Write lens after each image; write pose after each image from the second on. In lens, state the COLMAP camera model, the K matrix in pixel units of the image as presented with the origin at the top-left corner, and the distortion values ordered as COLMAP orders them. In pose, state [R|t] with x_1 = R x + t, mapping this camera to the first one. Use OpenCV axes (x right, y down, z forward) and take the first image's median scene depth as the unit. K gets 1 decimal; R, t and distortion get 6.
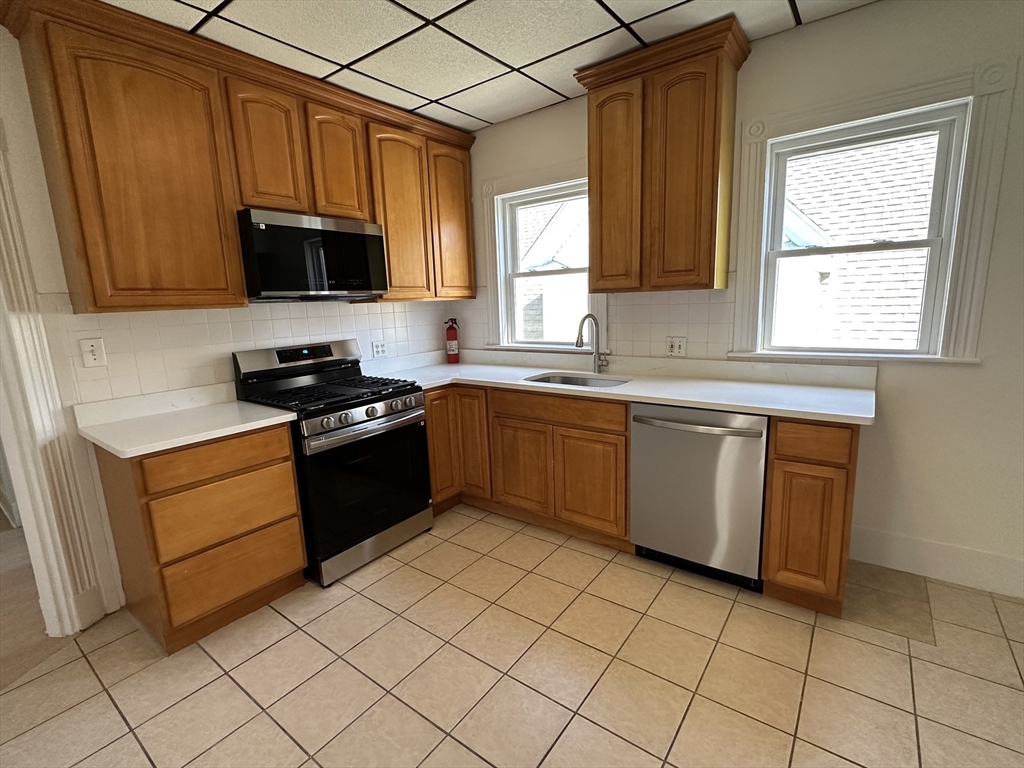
lens RADIAL K [[477.0, 0, 510.7], [0, 477.0, 388.3], [0, 0, 1]] dist [0.015043, 0.000074]
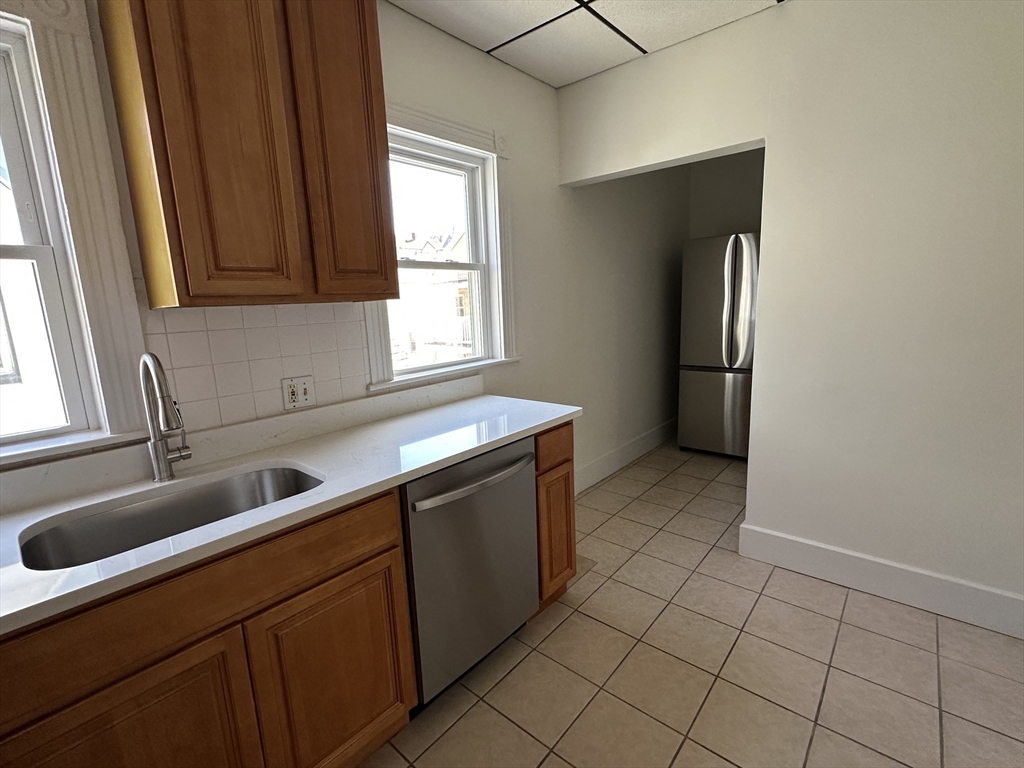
lens RADIAL K [[477.0, 0, 515.0], [0, 477.0, 391.4], [0, 0, 1]] dist [0.015043, 0.000074]
pose [[0.064628, -0.155315, 0.985749, -0.282508], [0.219320, 0.965872, 0.137804, -0.123505], [-0.973510, 0.207288, 0.096486, 0.719948]]
